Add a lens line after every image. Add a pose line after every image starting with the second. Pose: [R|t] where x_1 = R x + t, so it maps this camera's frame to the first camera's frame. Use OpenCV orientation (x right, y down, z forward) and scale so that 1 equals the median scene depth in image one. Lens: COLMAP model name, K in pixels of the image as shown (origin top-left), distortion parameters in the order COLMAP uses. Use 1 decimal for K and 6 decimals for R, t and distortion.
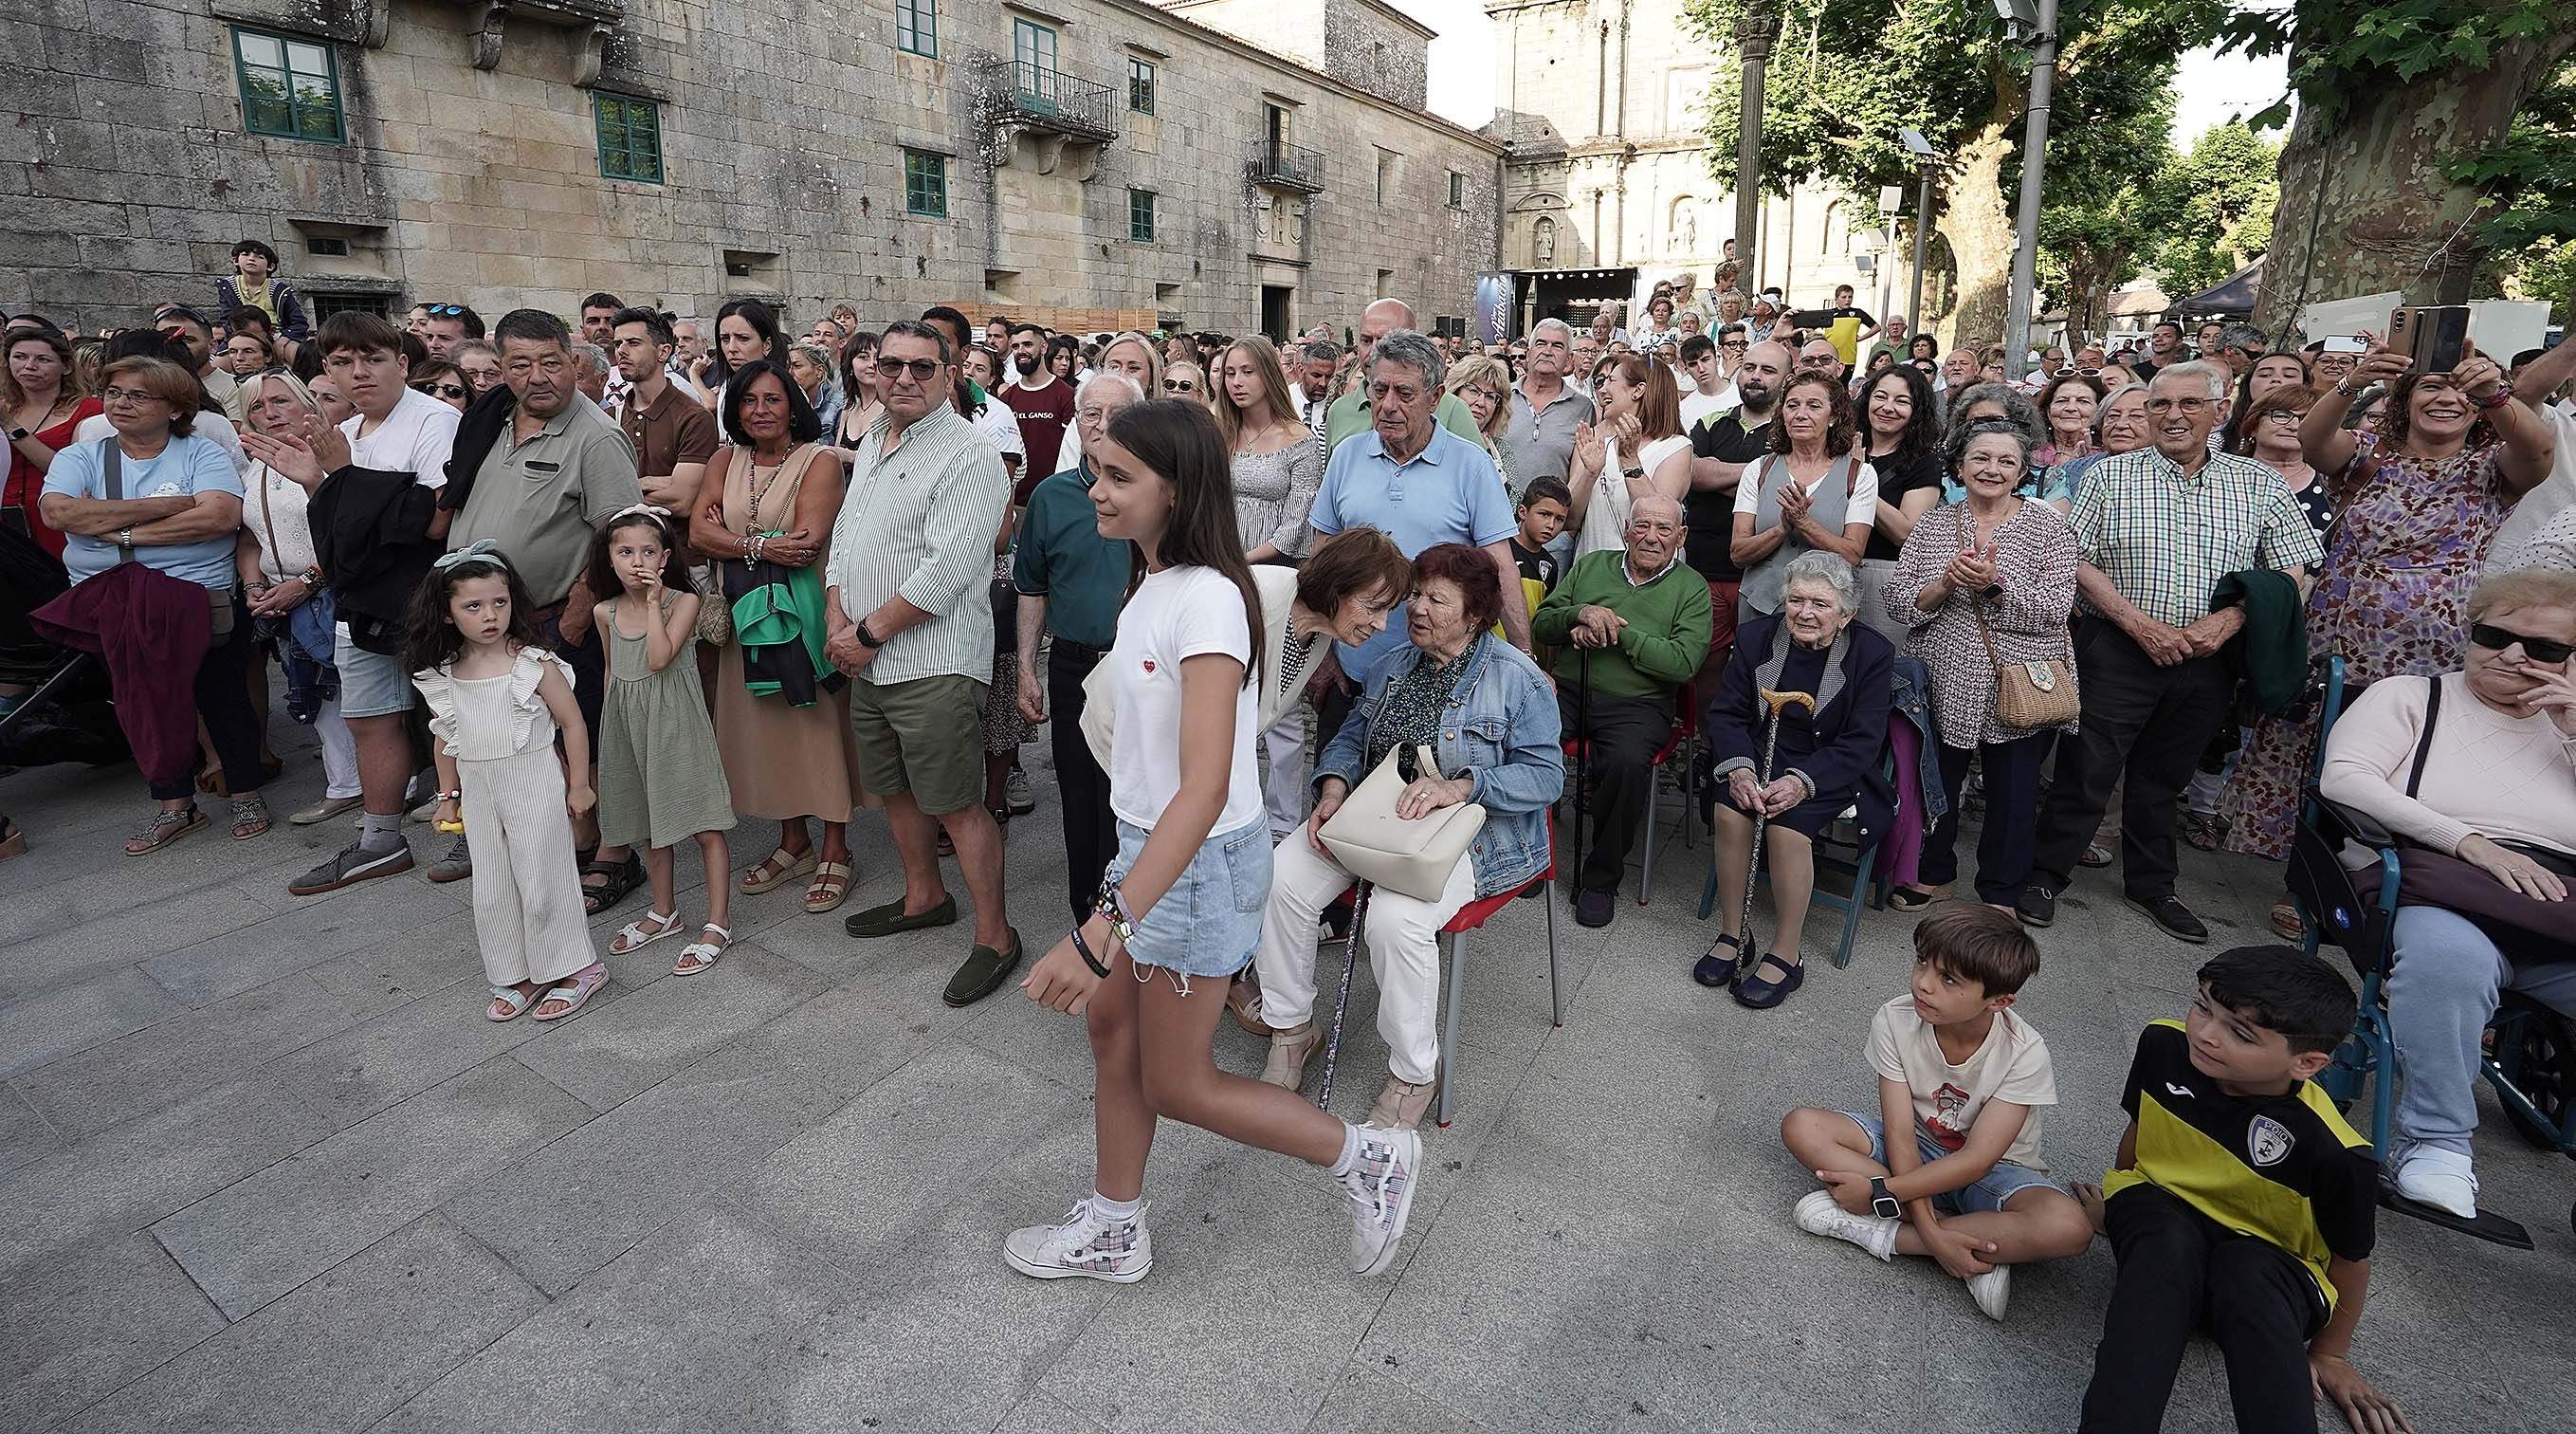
lens RADIAL K [[1137.7, 0, 1283.3], [0, 1137.7, 564.6], [0, 0, 1]] dist [-0.015064, 0.009342]
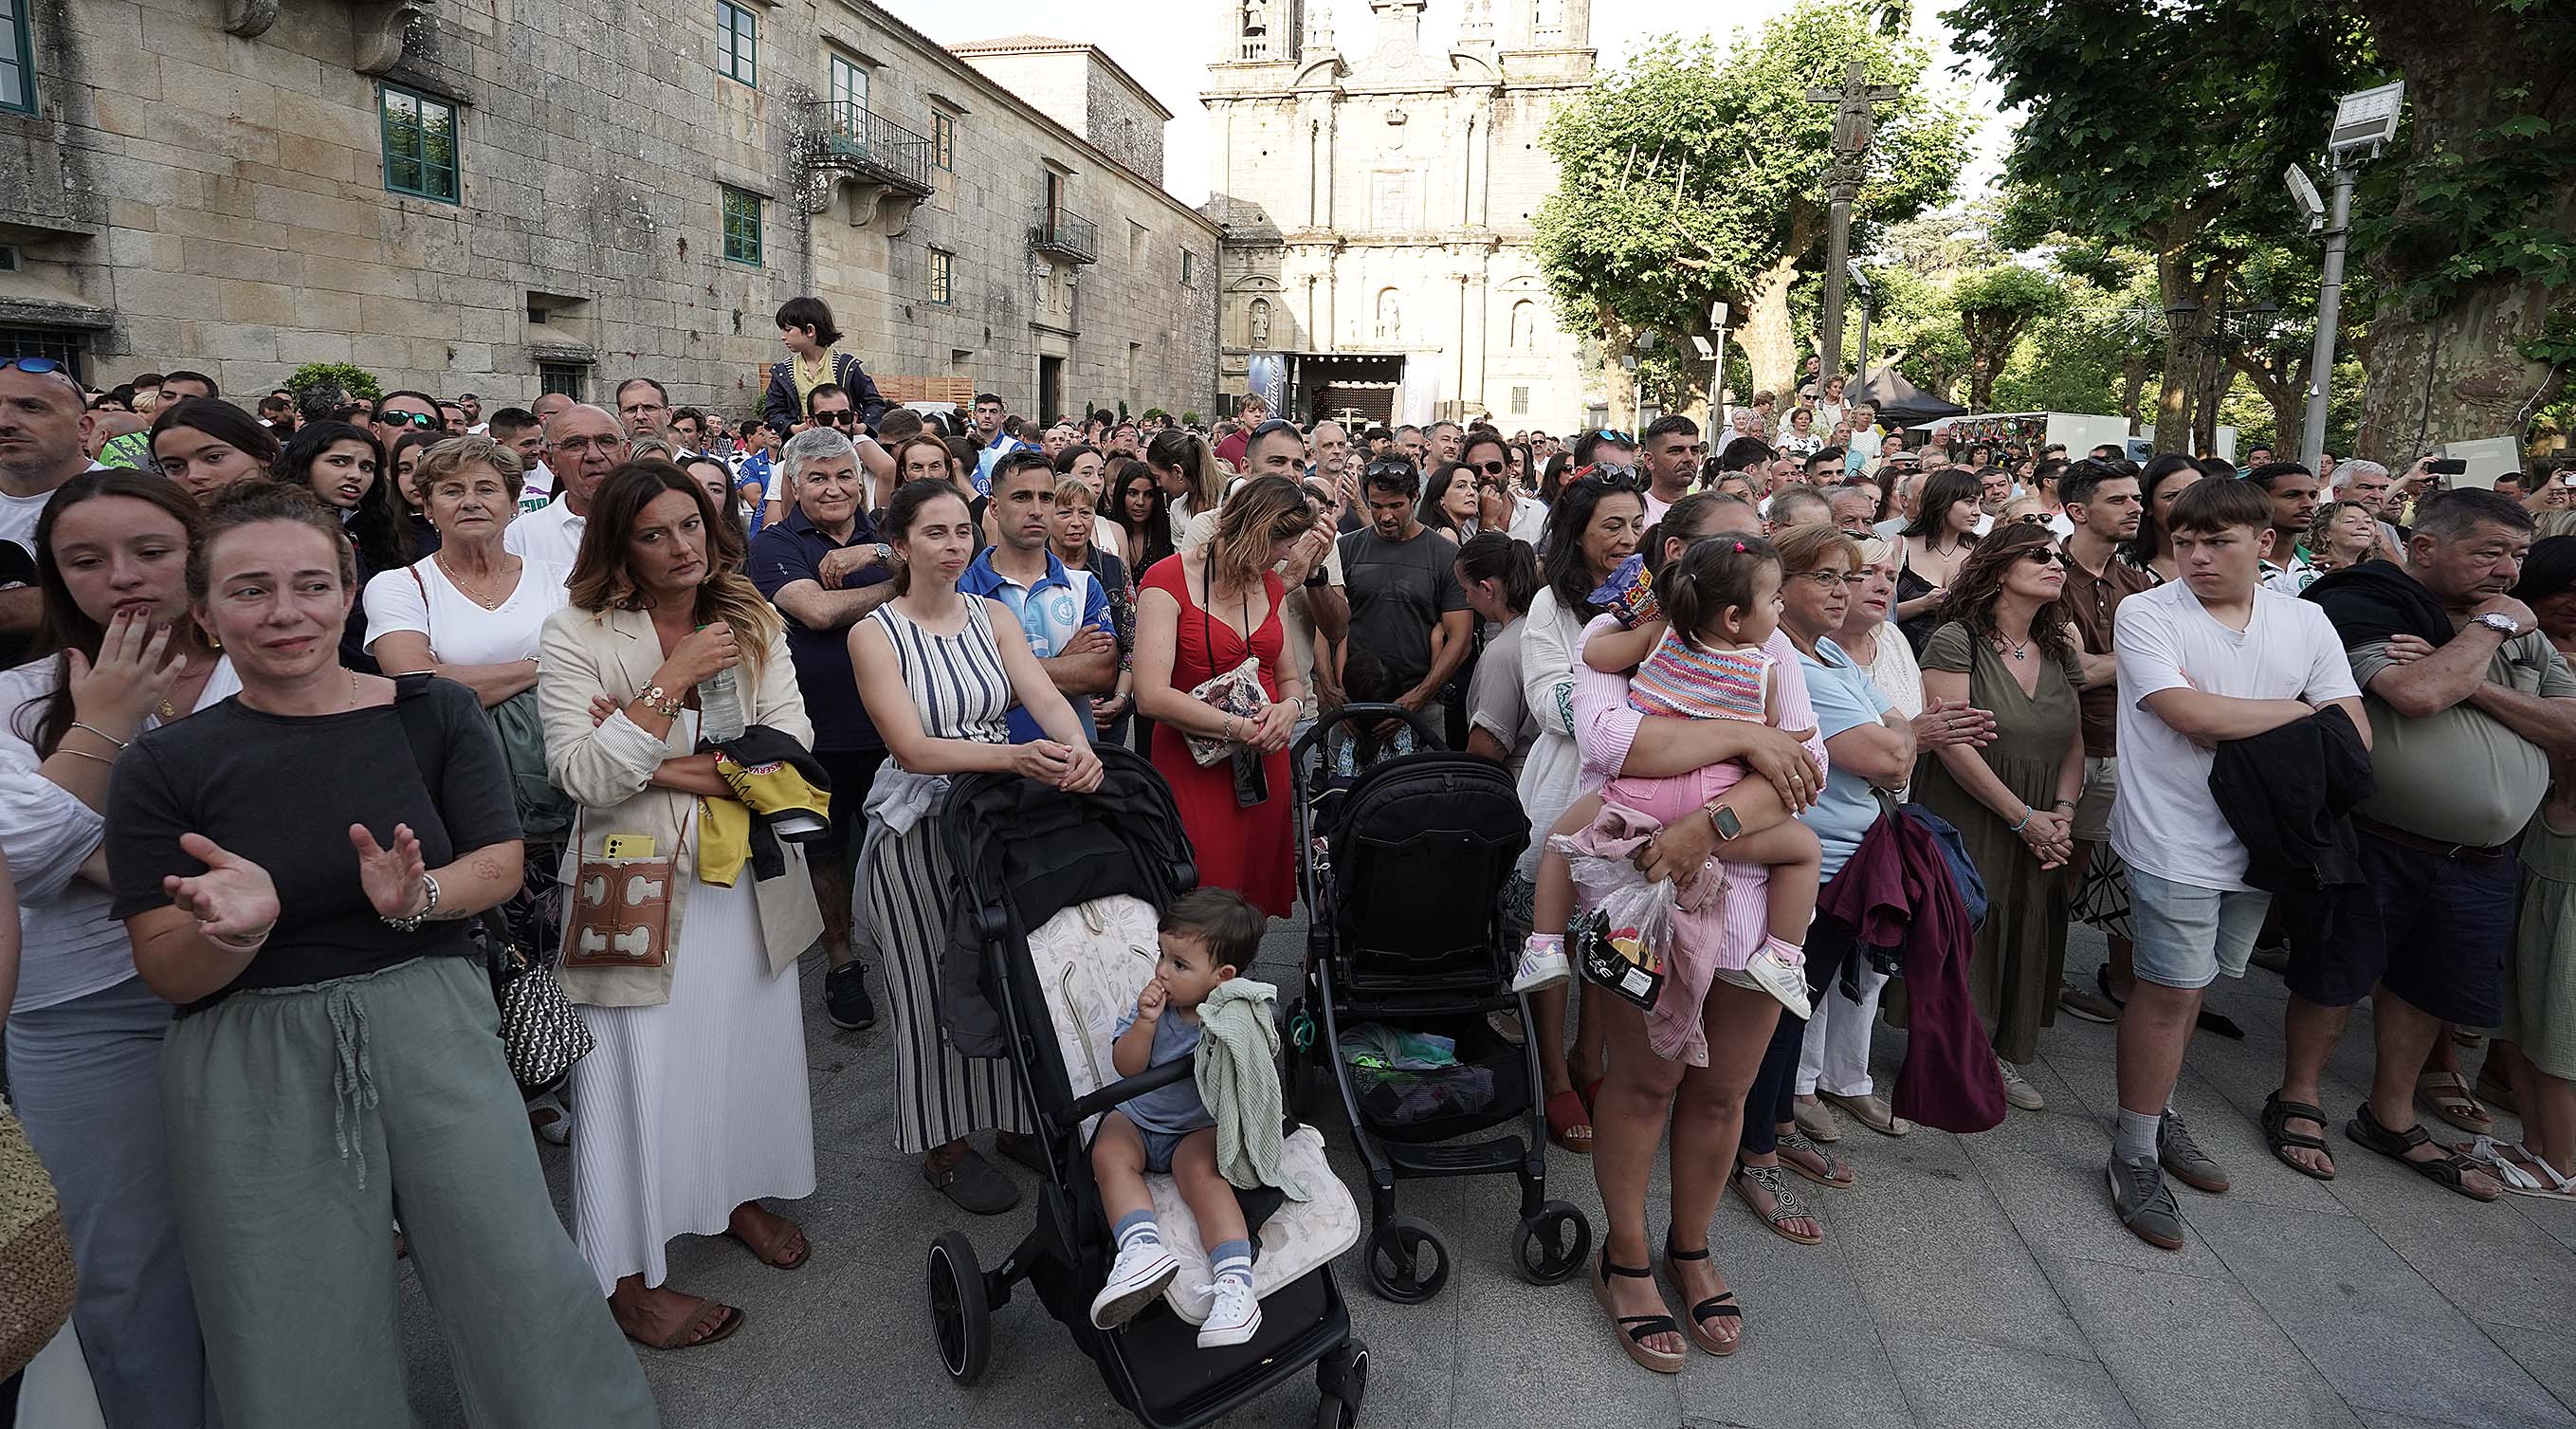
lens RADIAL K [[1137.6, 0, 1283.4], [0, 1137.6, 563.0], [0, 0, 1]] dist [-0.015064, 0.009342]
pose [[0.941163, -0.015757, 0.337586, -0.211298], [0.035546, 0.997987, -0.052520, -0.018288], [-0.336079, 0.061430, 0.939828, 0.059091]]
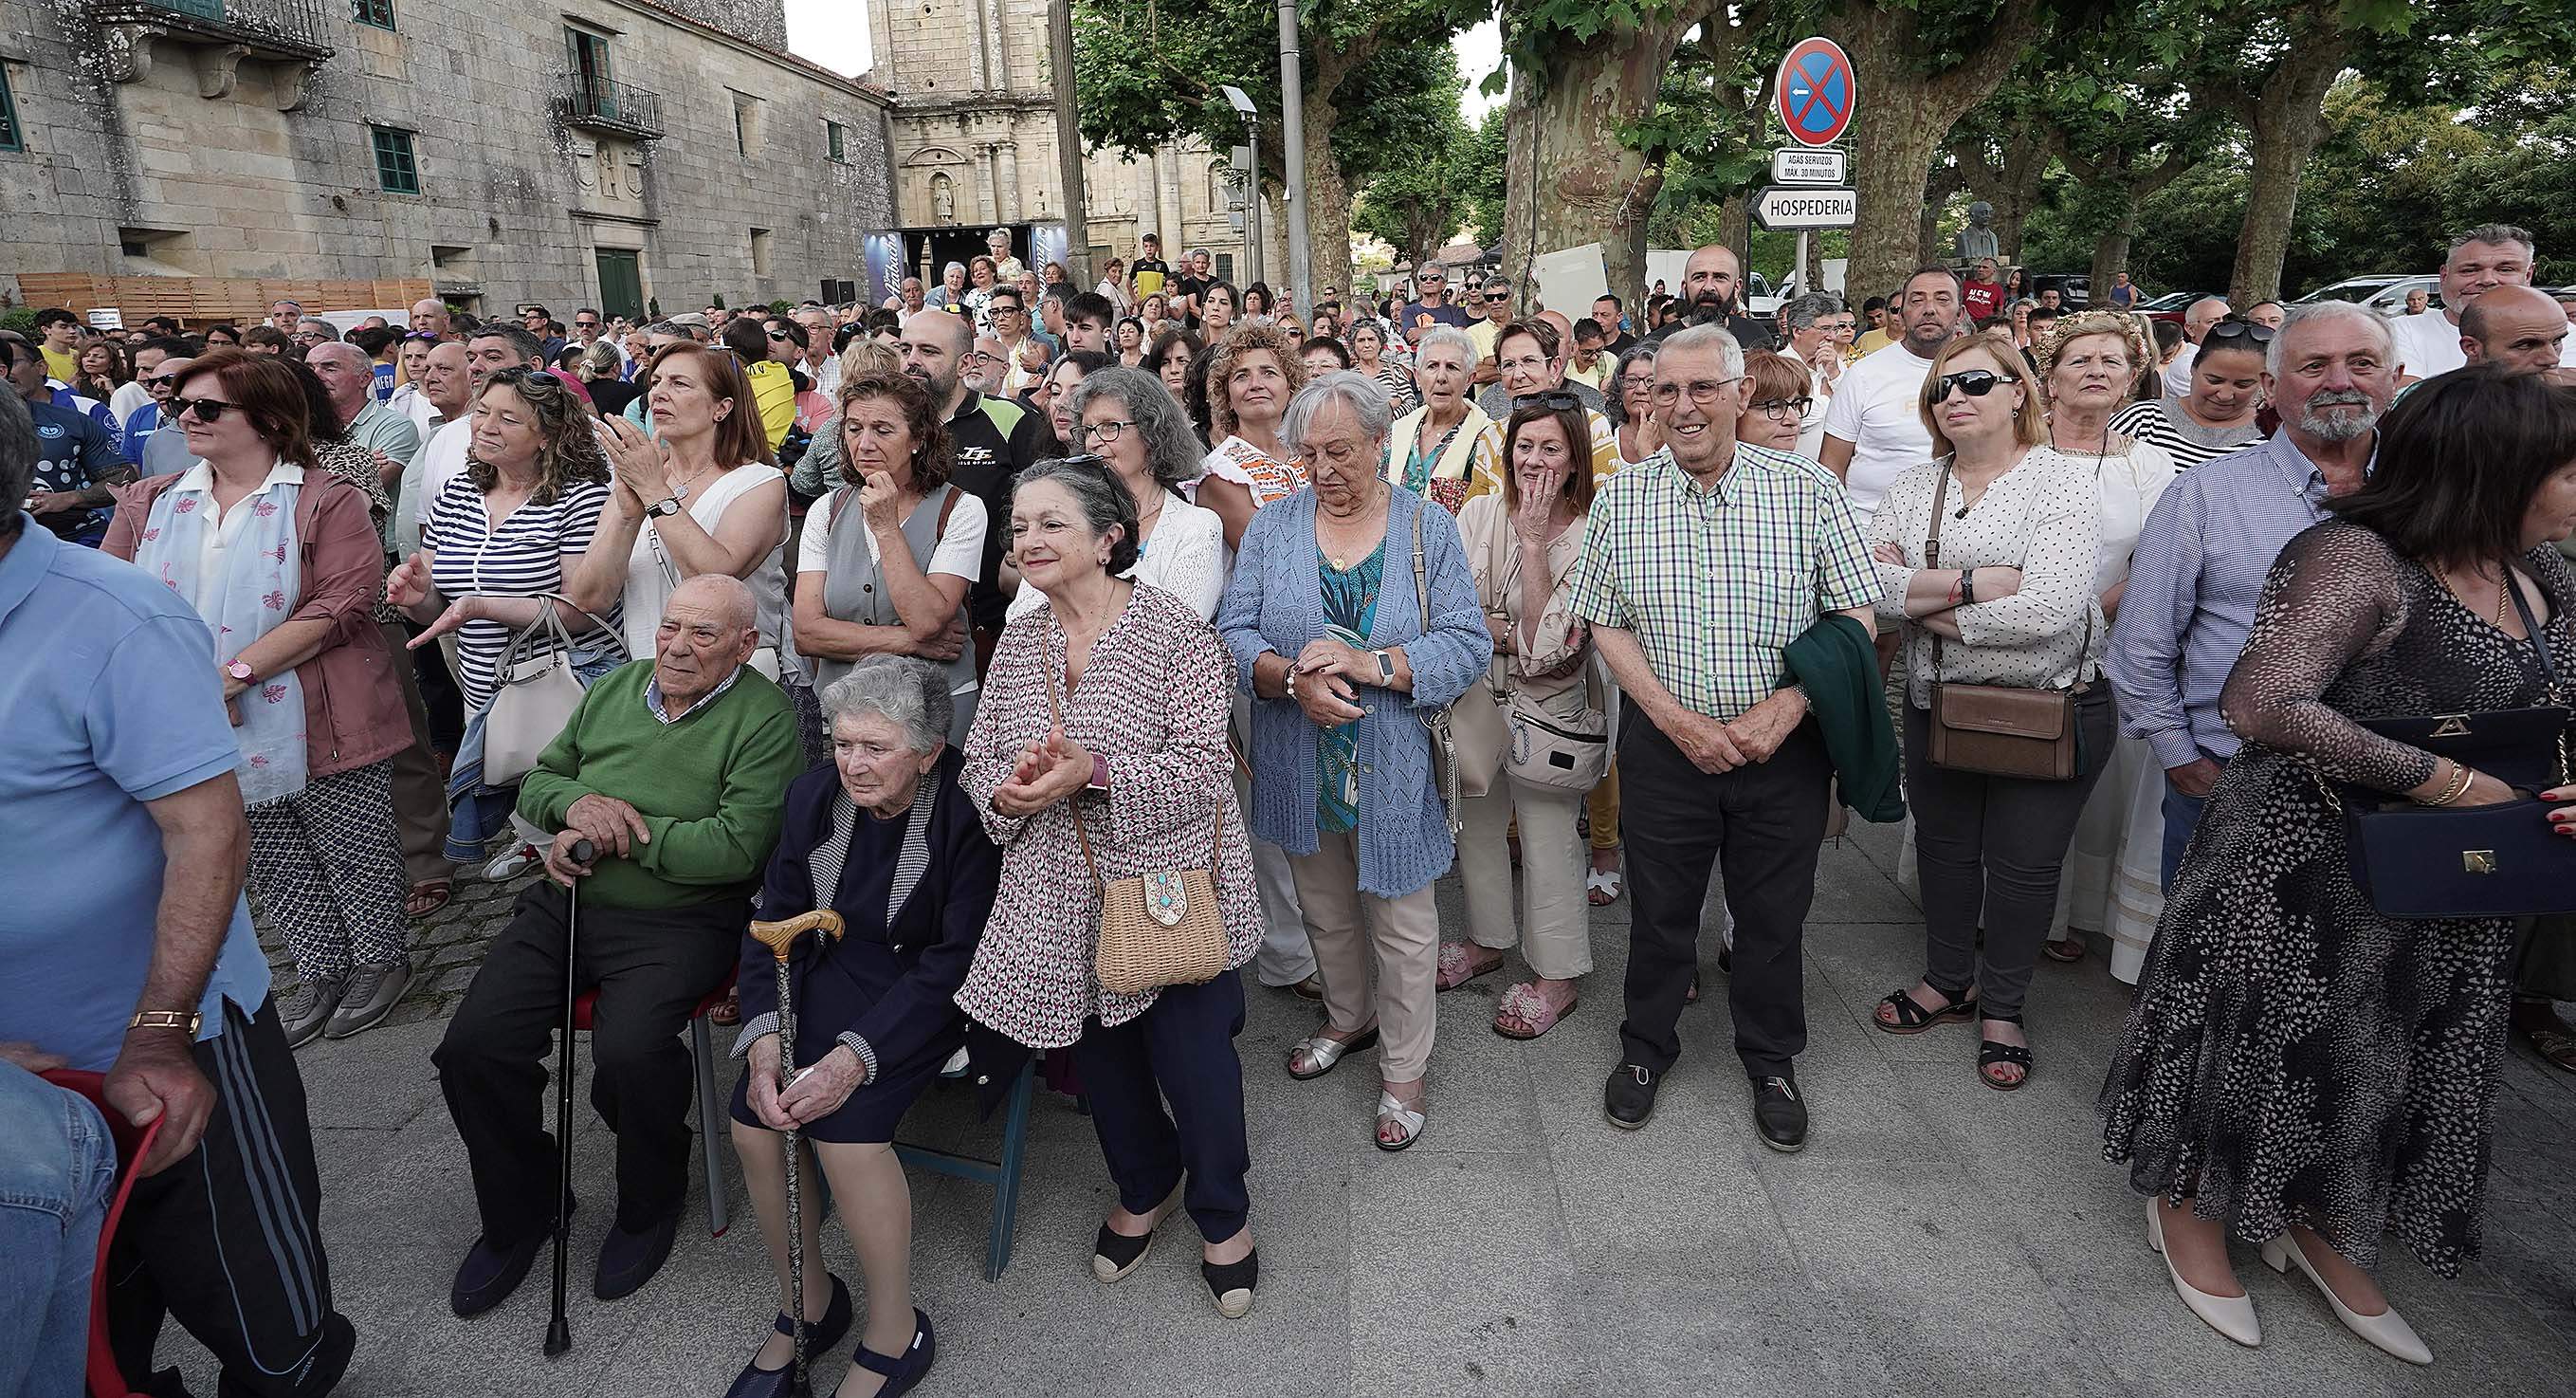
lens RADIAL K [[1136.6, 0, 1282.1], [0, 1136.6, 532.9], [0, 0, 1]] dist [-0.010520, 0.007107]
pose [[0.887527, -0.119640, 0.444952, 0.047980], [0.116147, 0.992607, 0.035220, -0.009328], [-0.445876, 0.020421, 0.894862, 0.039859]]
